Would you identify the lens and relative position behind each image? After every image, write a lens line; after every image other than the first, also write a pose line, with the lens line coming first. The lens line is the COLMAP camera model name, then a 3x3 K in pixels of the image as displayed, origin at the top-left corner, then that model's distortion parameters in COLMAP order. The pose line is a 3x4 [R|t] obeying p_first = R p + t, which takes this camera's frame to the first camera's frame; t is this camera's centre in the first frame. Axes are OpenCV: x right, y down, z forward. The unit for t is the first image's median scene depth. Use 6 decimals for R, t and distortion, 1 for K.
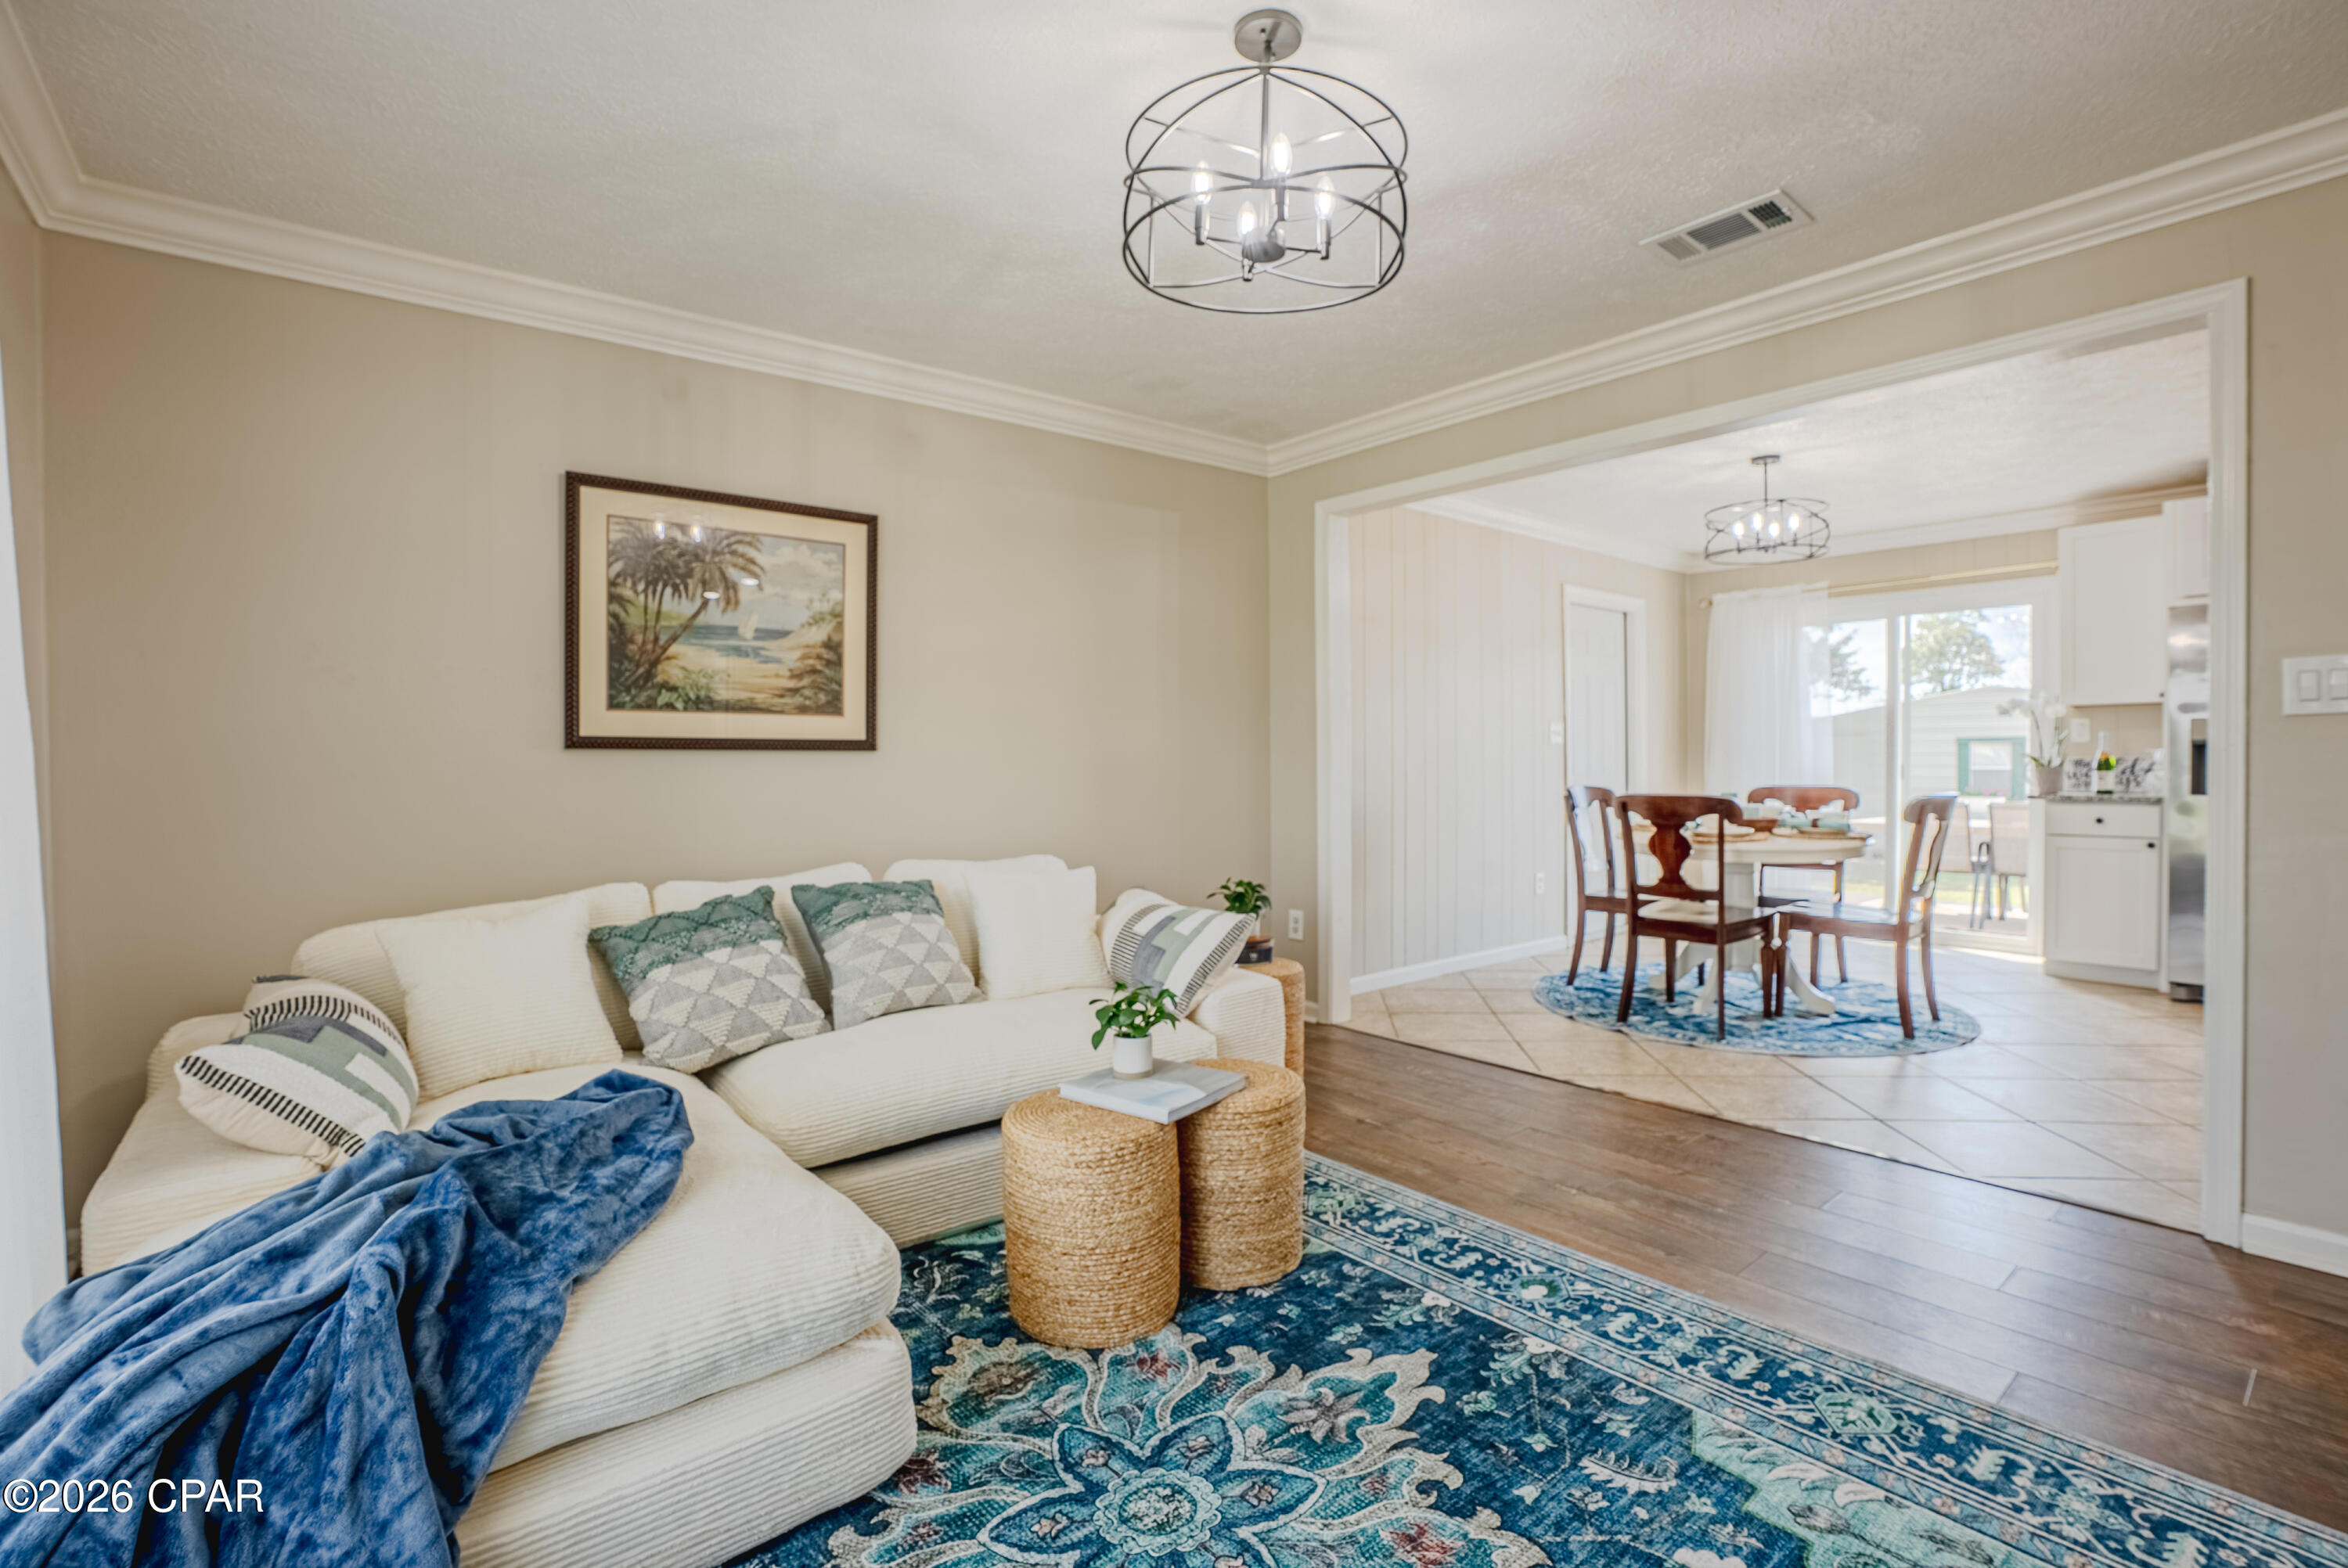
lens RADIAL K [[1087.2, 0, 1183.5], [0, 1087.2, 777.1], [0, 0, 1]] dist [-0.069516, 0.025914]
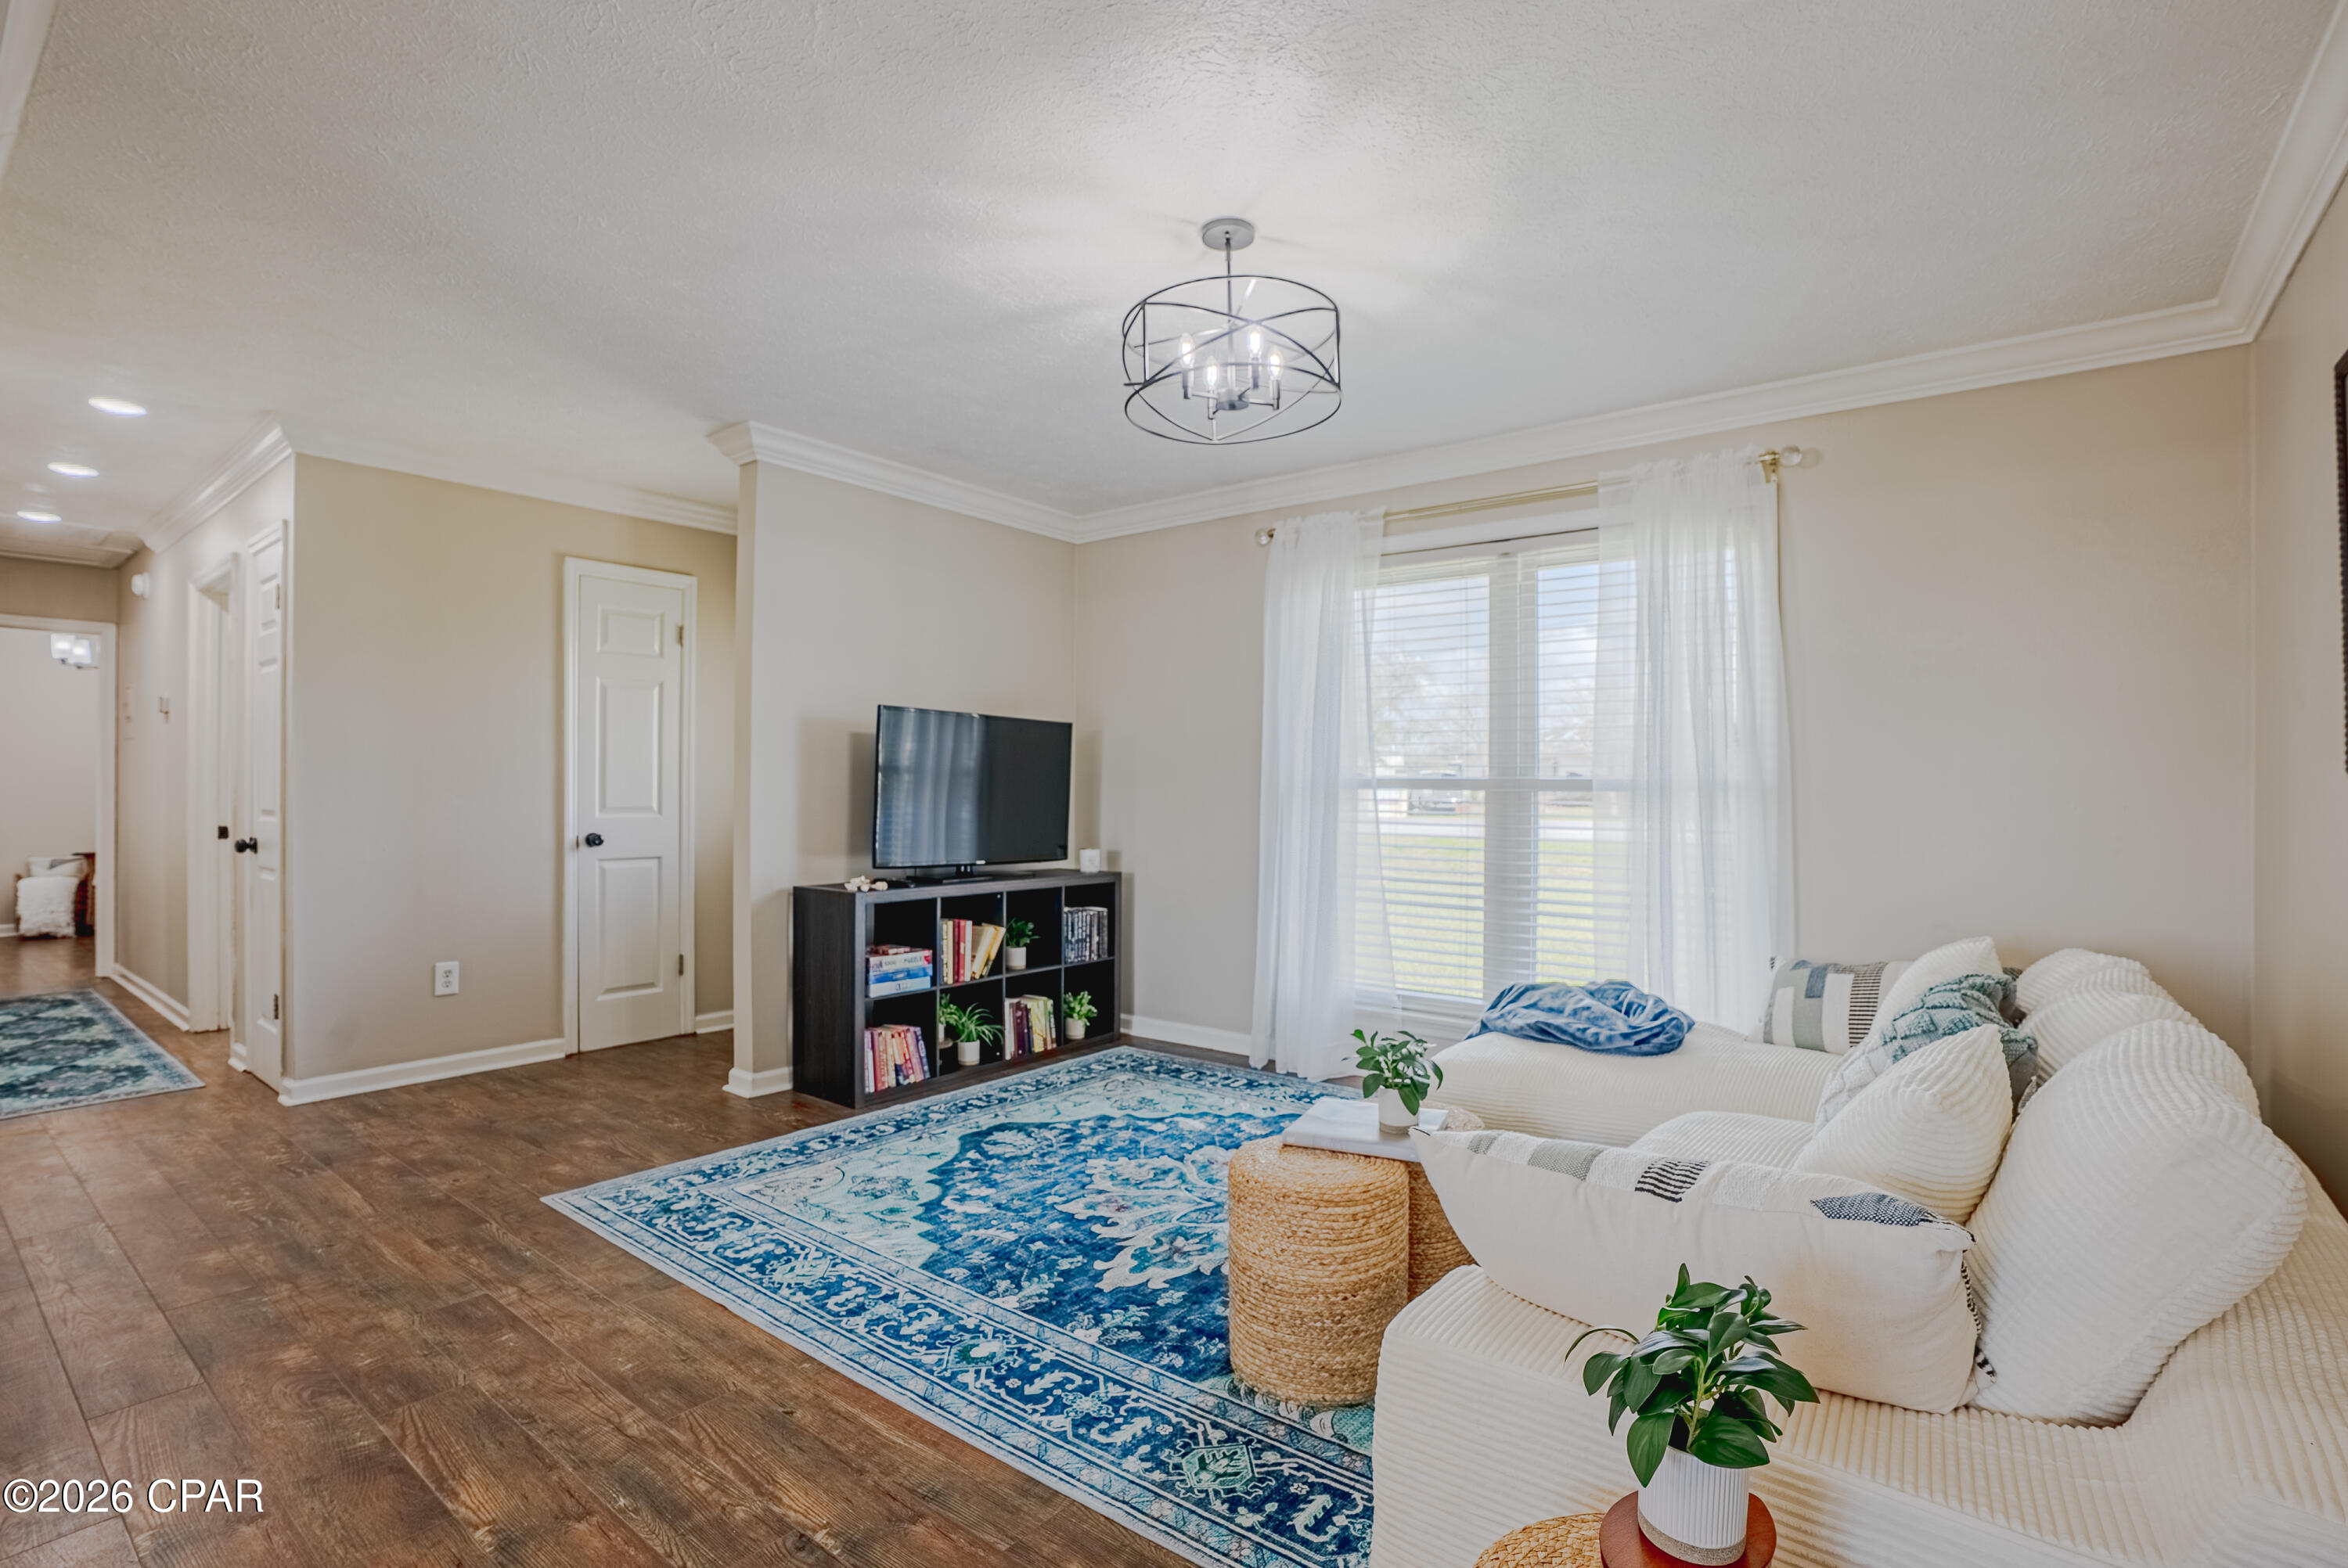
lens RADIAL K [[1087.2, 0, 1178.2], [0, 1087.2, 805.6], [0, 0, 1]] dist [-0.069516, 0.025914]
pose [[-0.976158, 0.004600, -0.217011, 0.346698], [-0.001550, 0.999602, 0.028158, -0.037268], [0.217055, 0.027823, -0.975763, 1.867660]]
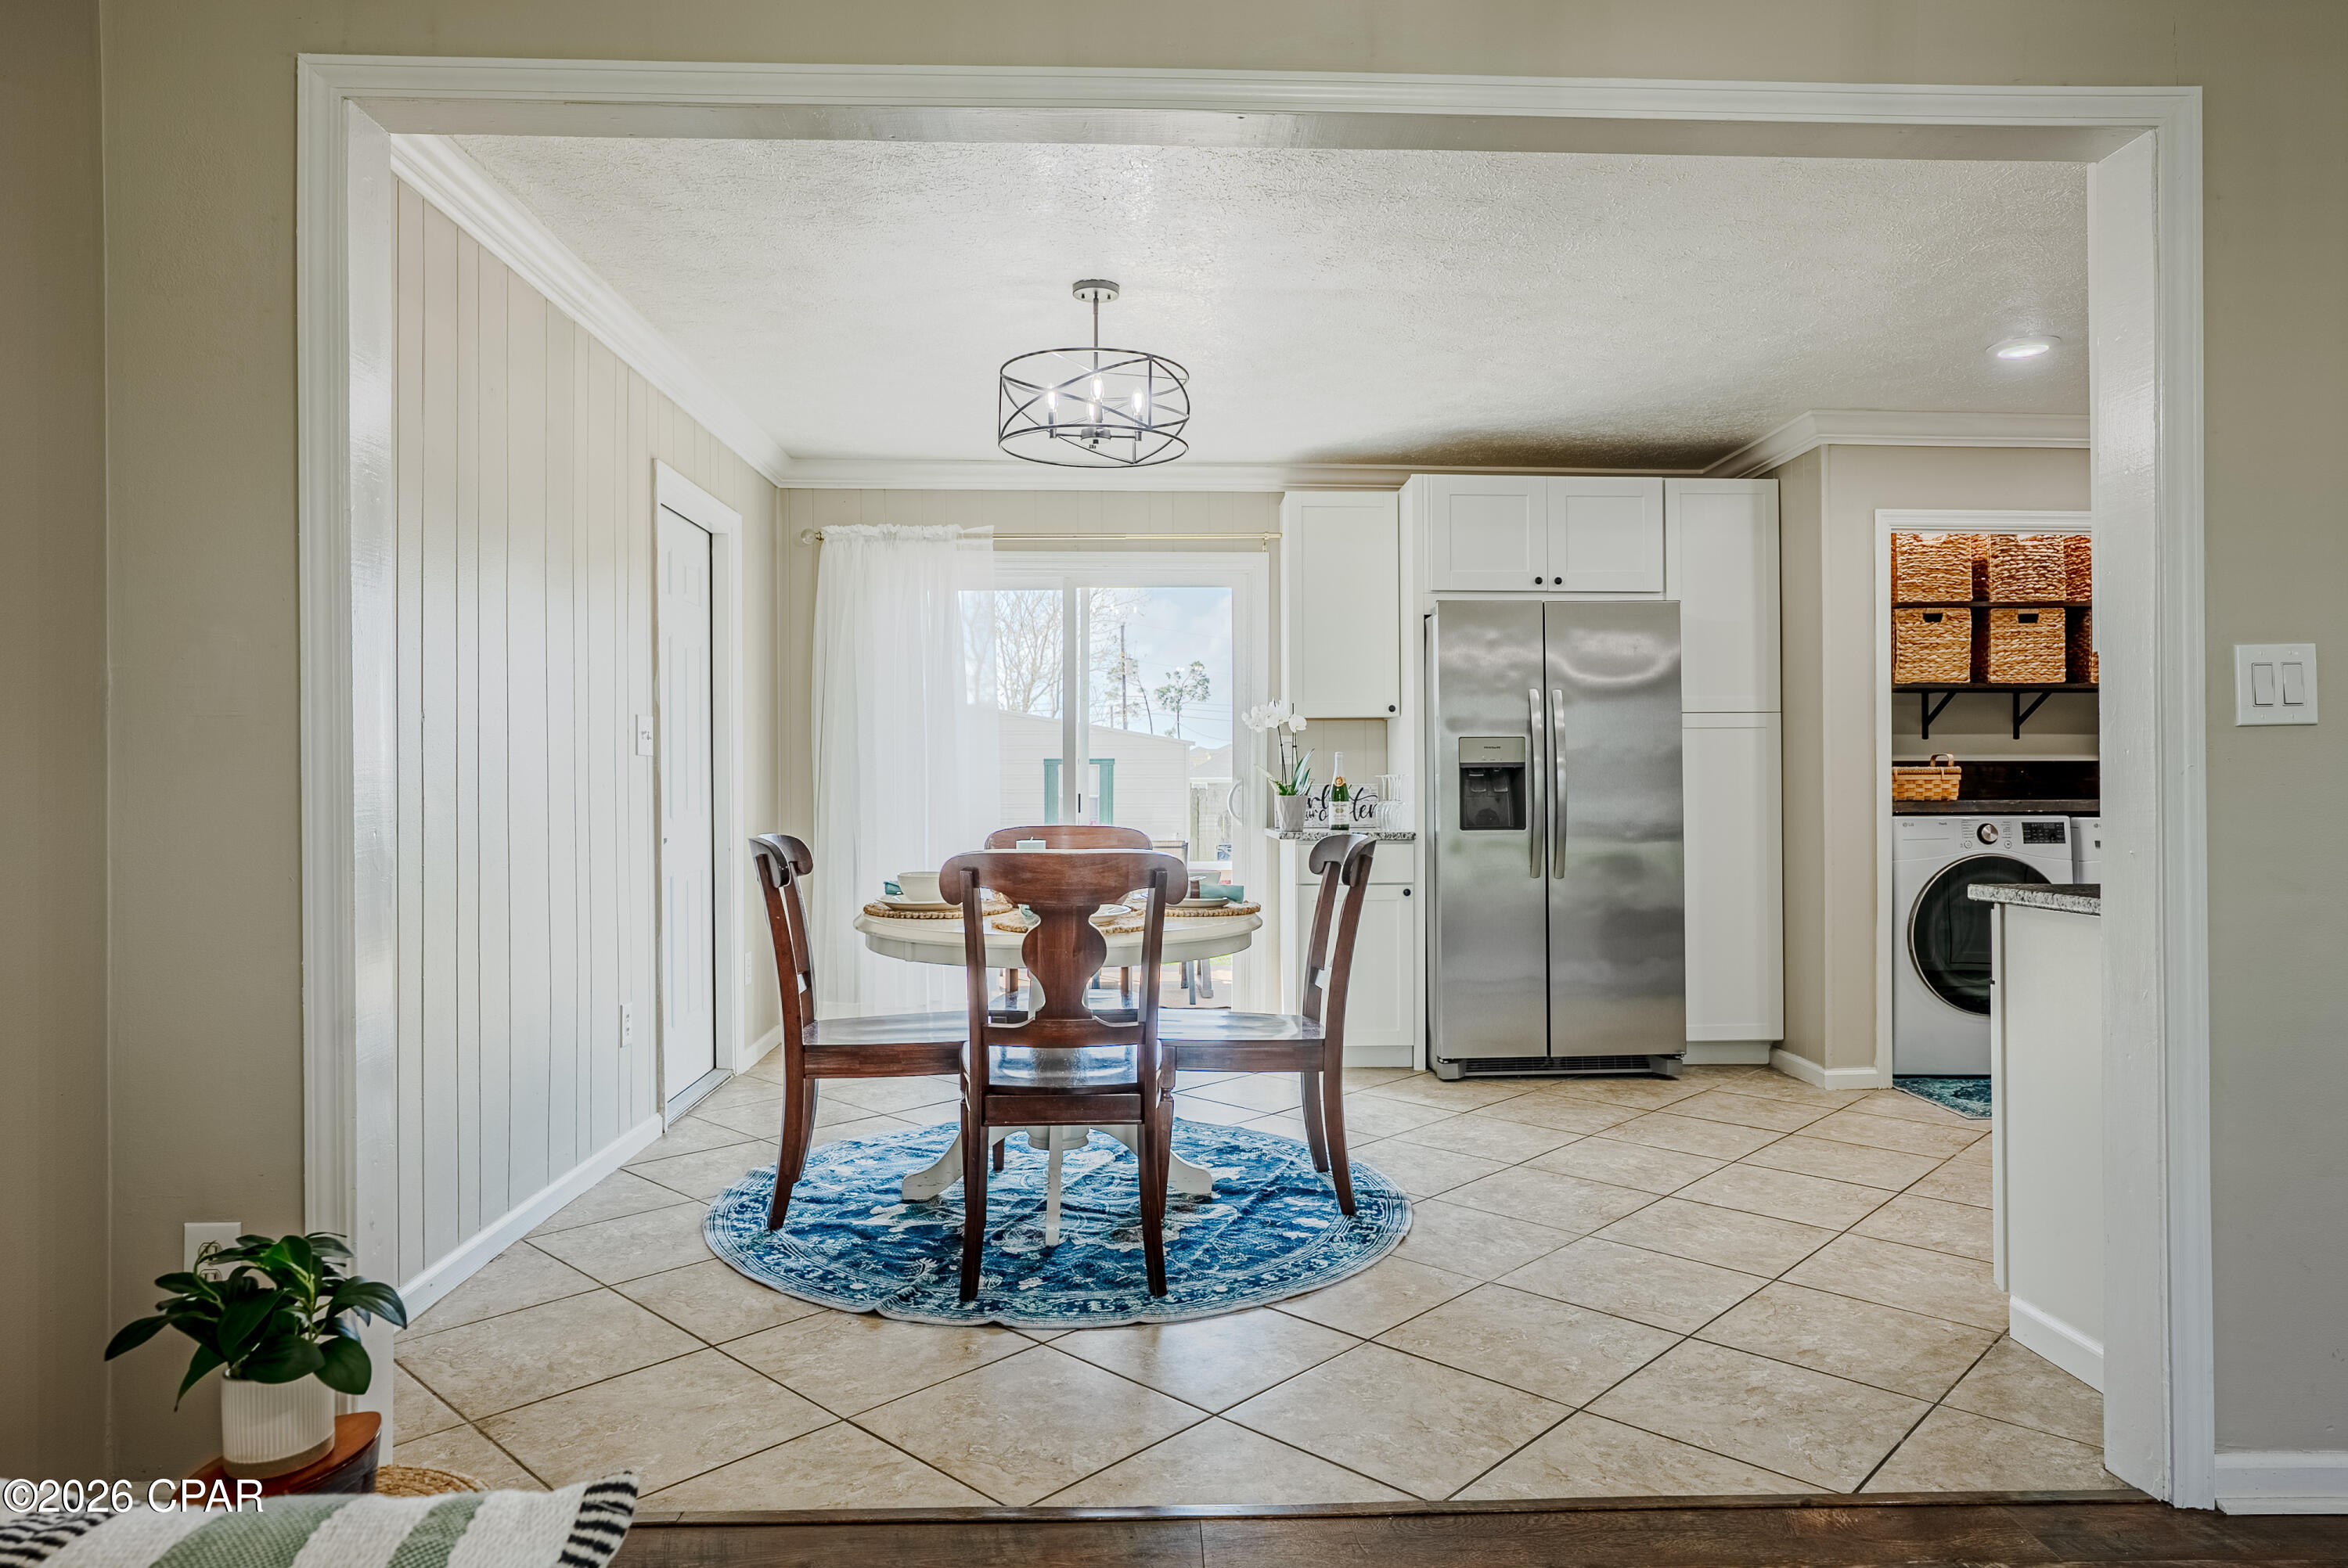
lens RADIAL K [[1419.1, 0, 1173.7], [0, 1419.1, 785.1], [0, 0, 1]] dist [-0.027005, -0.000934]
pose [[0.612995, 0.004262, 0.790076, -0.120705], [0.007633, 0.999907, -0.011316, -0.015577], [-0.790050, 0.012967, 0.612905, 0.968986]]
